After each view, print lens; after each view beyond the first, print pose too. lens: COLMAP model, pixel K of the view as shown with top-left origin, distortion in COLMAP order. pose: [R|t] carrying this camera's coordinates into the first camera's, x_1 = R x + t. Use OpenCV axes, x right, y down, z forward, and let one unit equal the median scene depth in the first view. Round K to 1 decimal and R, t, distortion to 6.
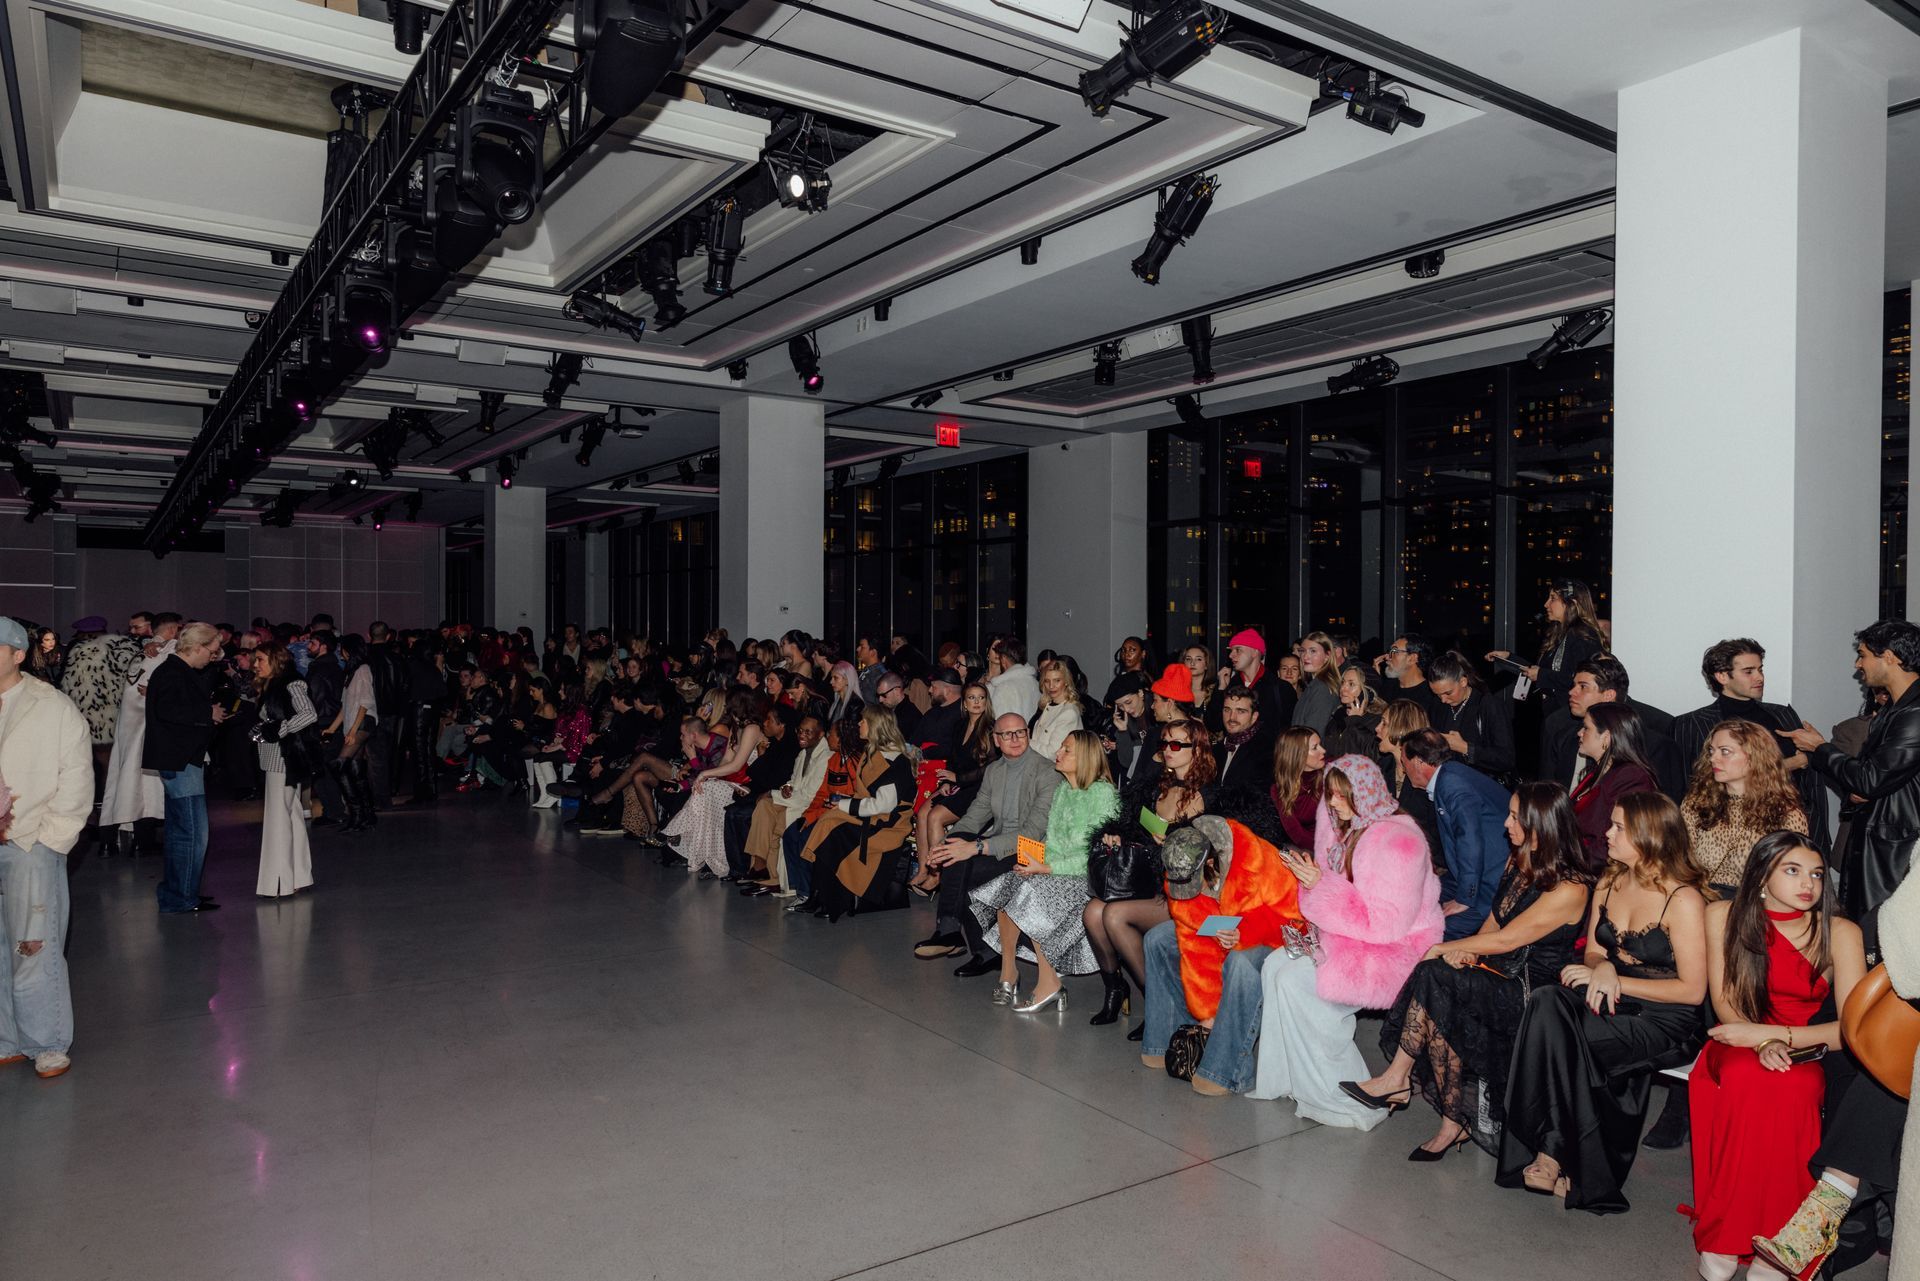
lens RADIAL K [[1275.1, 0, 960.0], [0, 1275.1, 640.5], [0, 0, 1]] dist [0.003821, 0.002868]
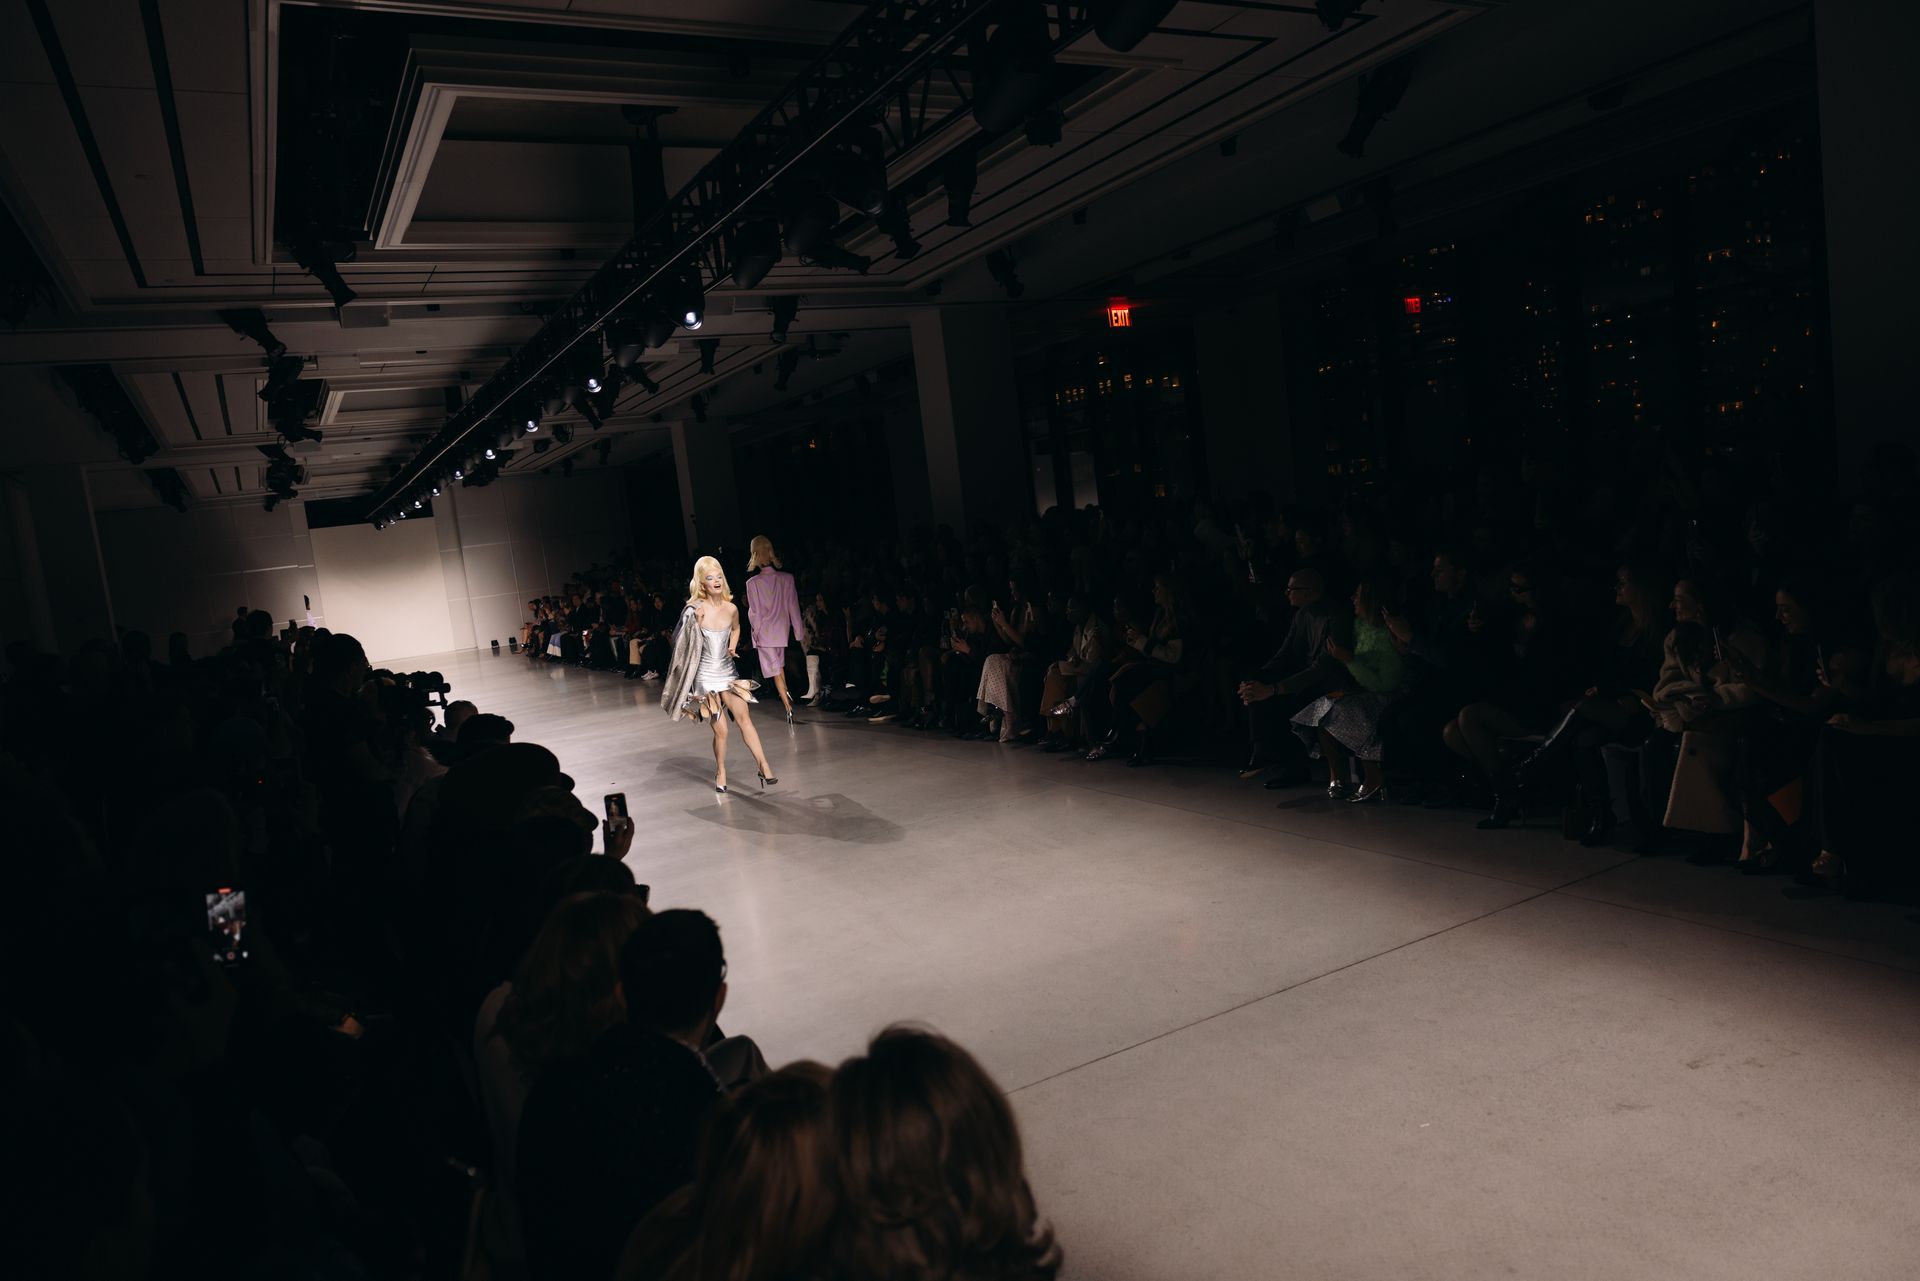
lens RADIAL K [[1275.1, 0, 960.0], [0, 1275.1, 640.5], [0, 0, 1]] dist [0.003821, 0.002868]
pose [[0.987559, -0.116367, -0.105764, -0.062056], [0.125903, 0.988090, 0.088465, -0.006629], [0.094210, -0.100680, 0.990448, -0.085099]]
